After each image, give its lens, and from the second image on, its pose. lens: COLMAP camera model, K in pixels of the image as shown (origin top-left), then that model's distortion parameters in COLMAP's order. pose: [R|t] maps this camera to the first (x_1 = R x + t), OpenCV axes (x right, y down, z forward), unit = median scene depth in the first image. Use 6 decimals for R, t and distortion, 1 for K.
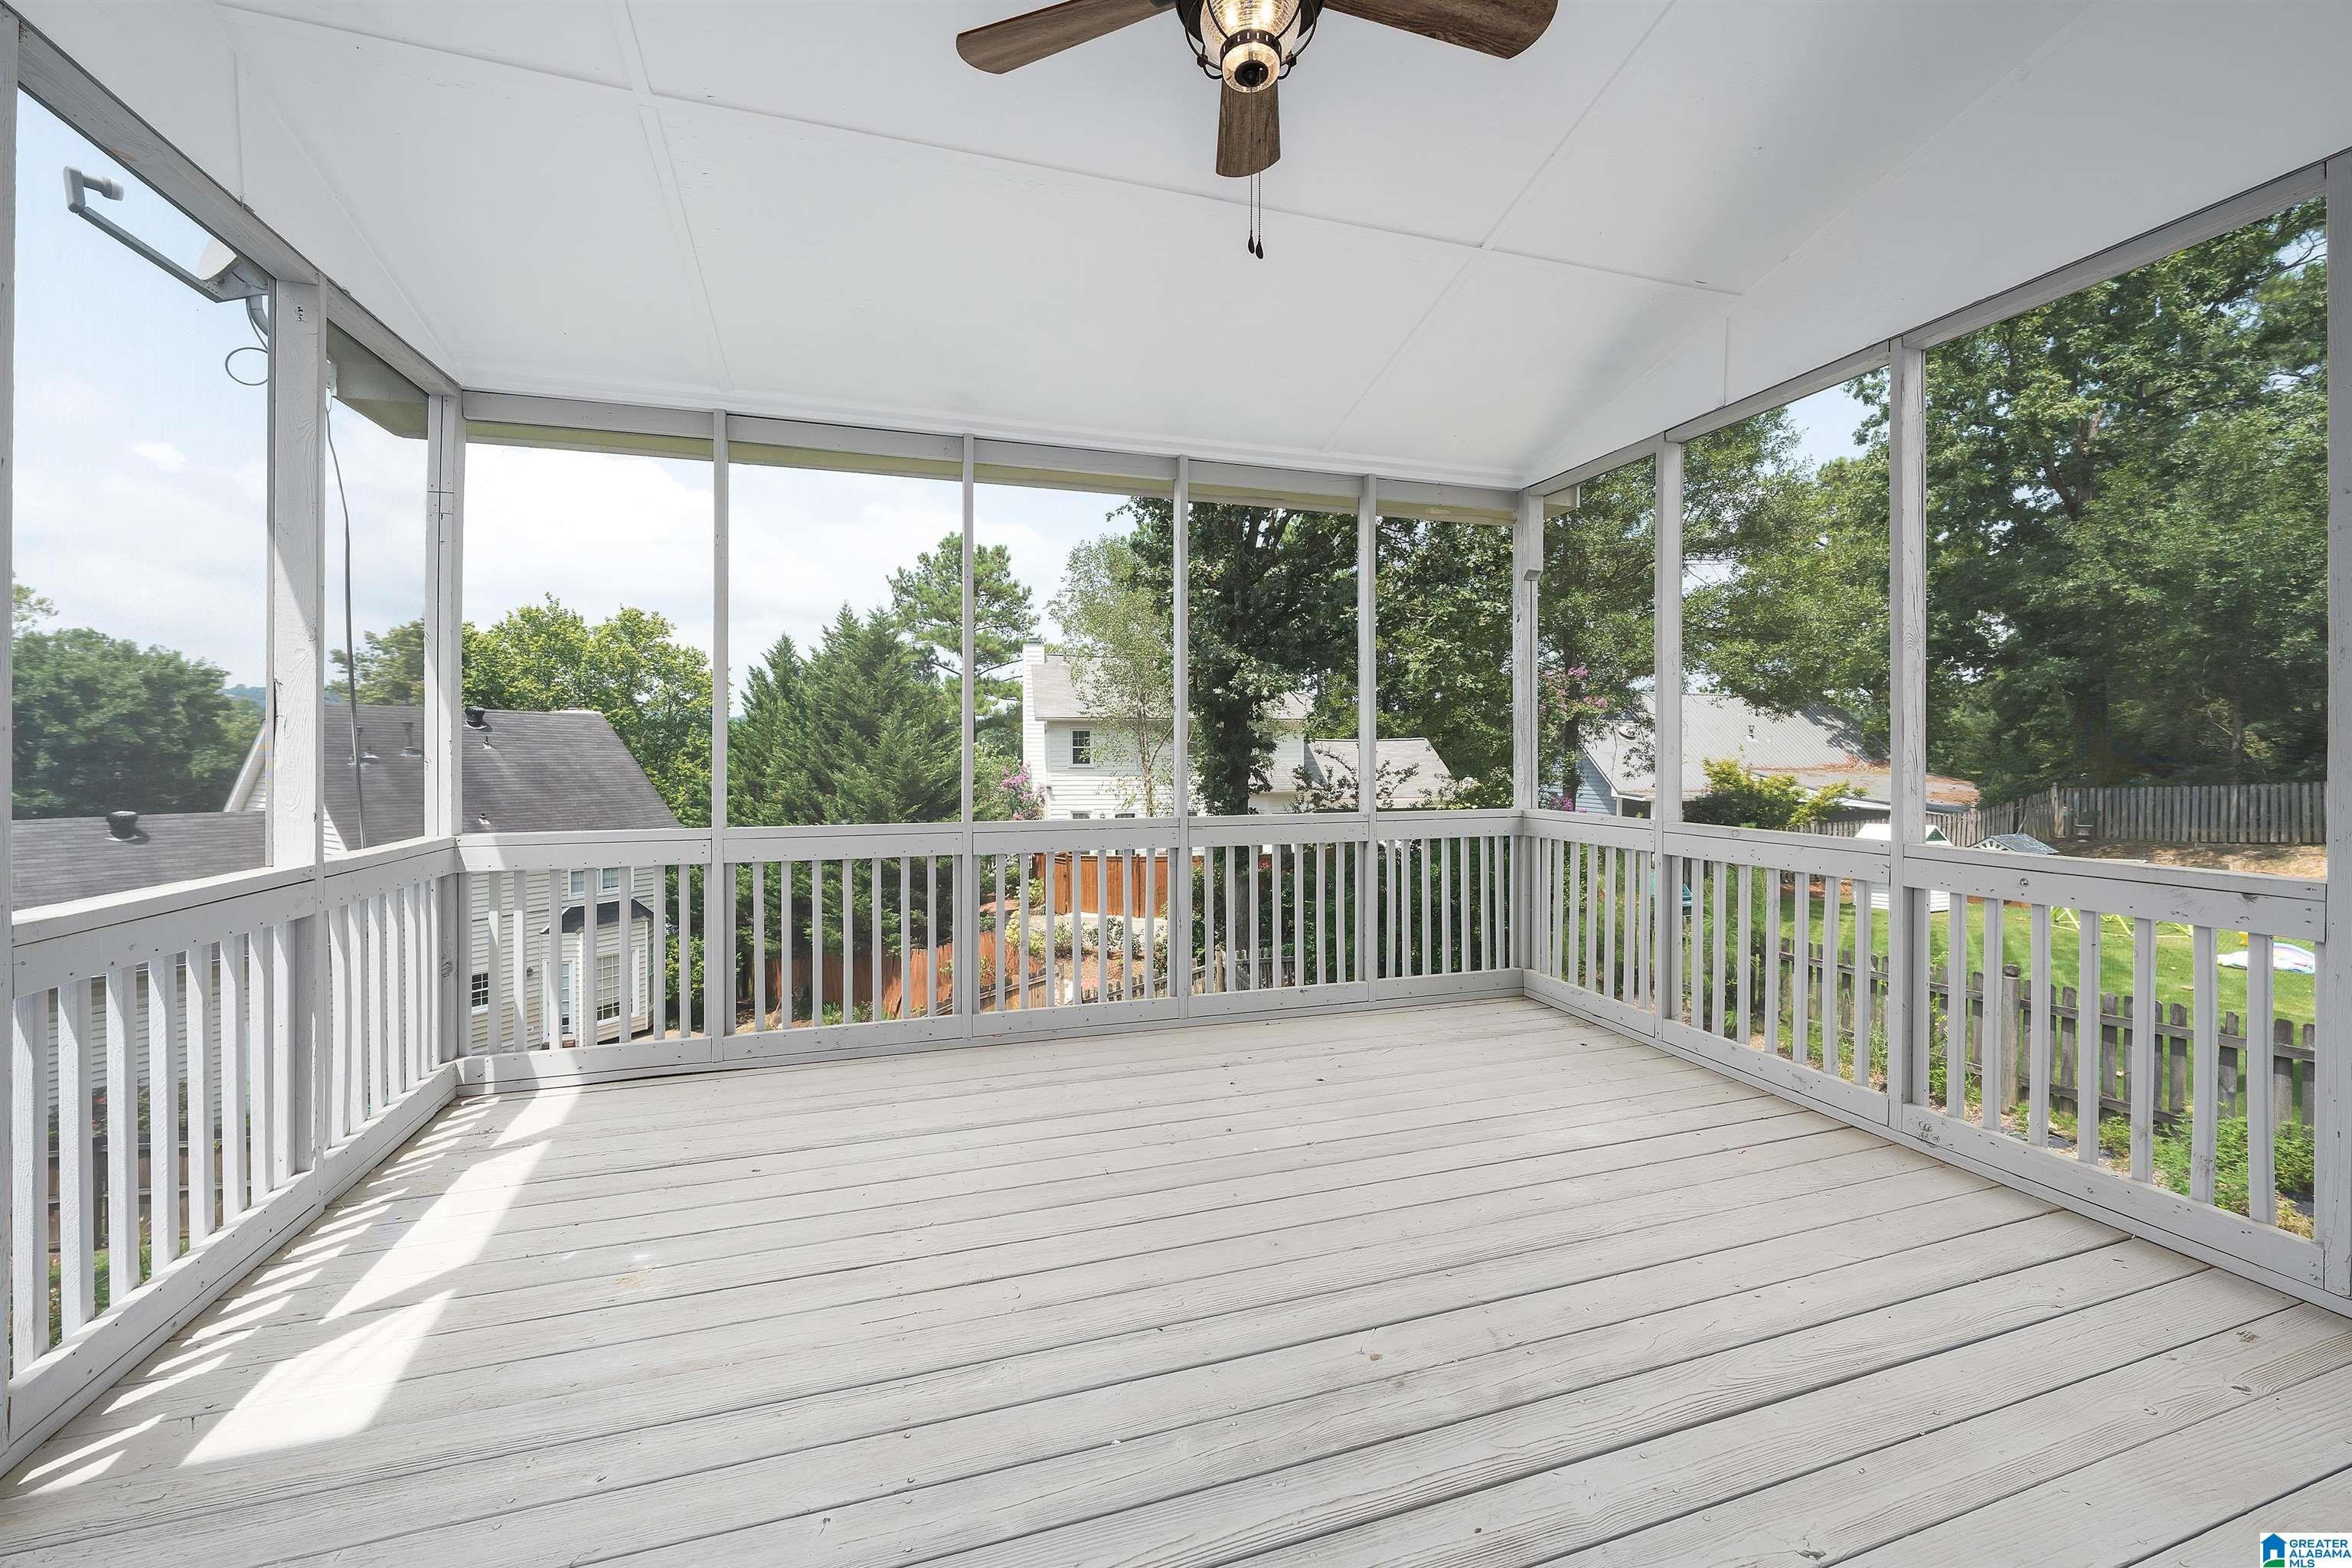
lens RADIAL K [[958.2, 0, 1191.5], [0, 958.2, 774.3], [0, 0, 1]] dist [0.002577, 0.000024]
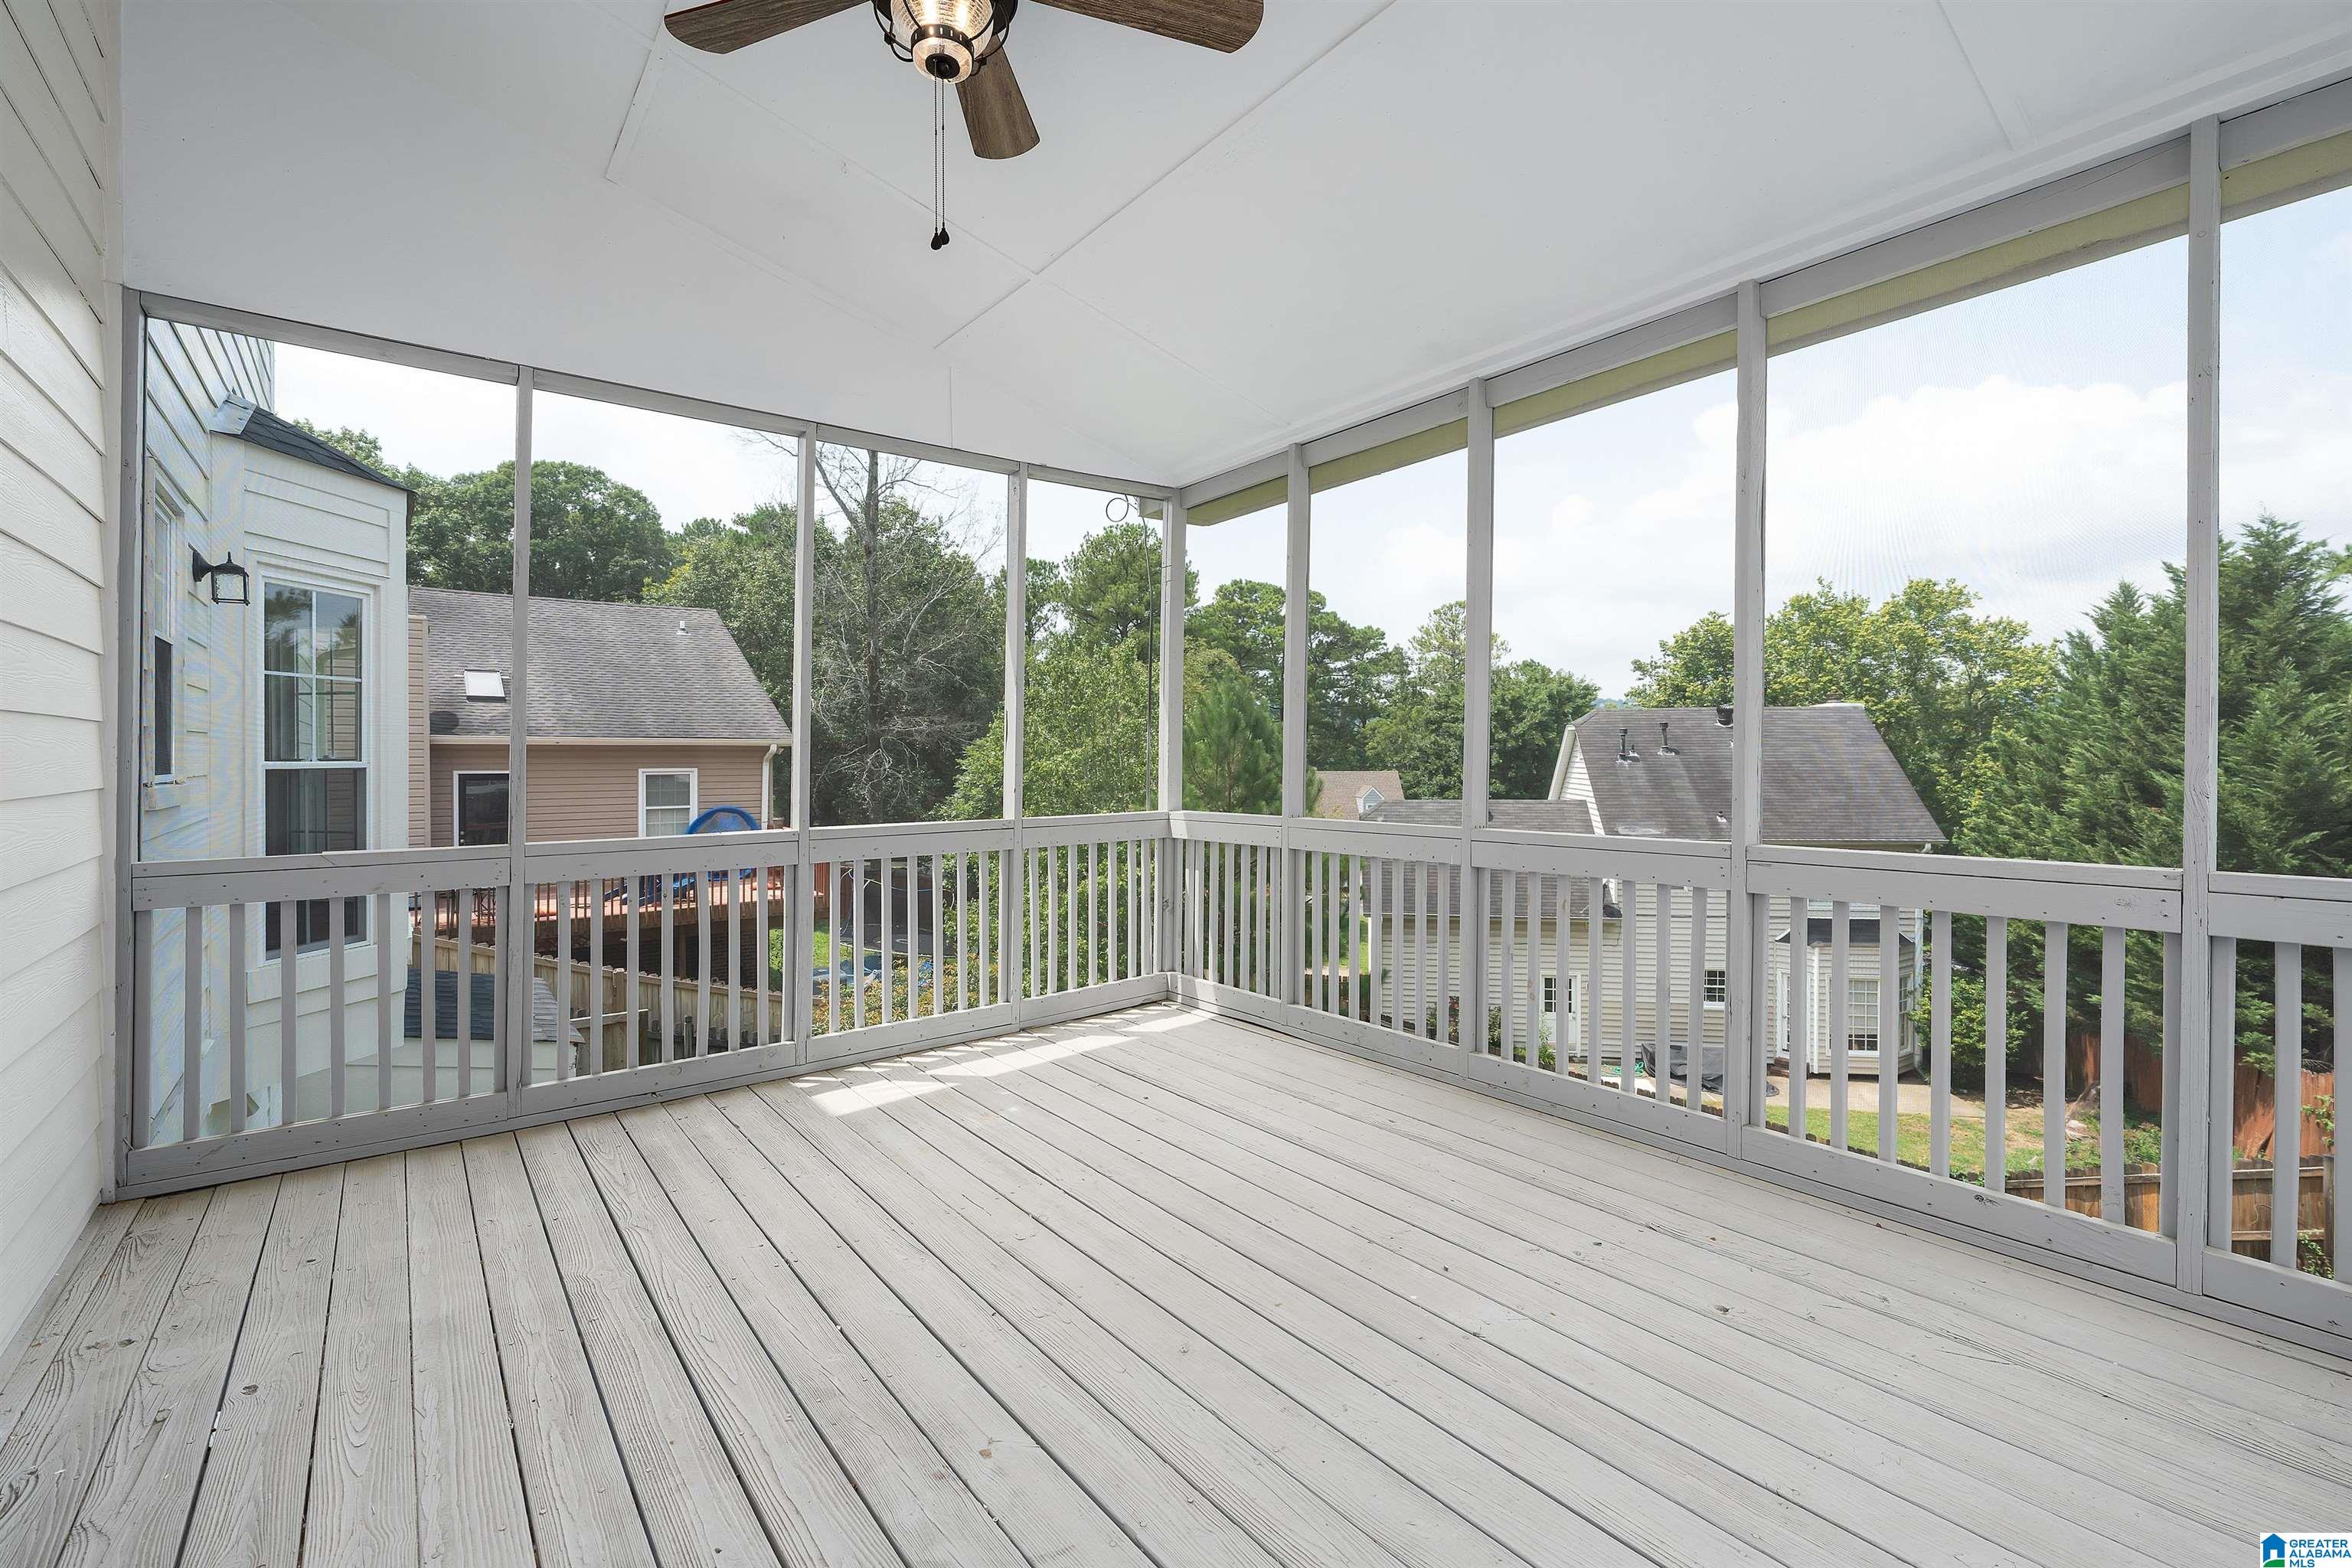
lens RADIAL K [[1071.8, 0, 1182.4], [0, 1071.8, 764.0], [0, 0, 1]] dist [0.003098, -0.001227]
pose [[0.302936, 0.004467, -0.953000, 0.633575], [-0.013529, 0.999908, 0.000386, -0.005260], [0.952915, 0.012776, 0.302969, 0.477687]]
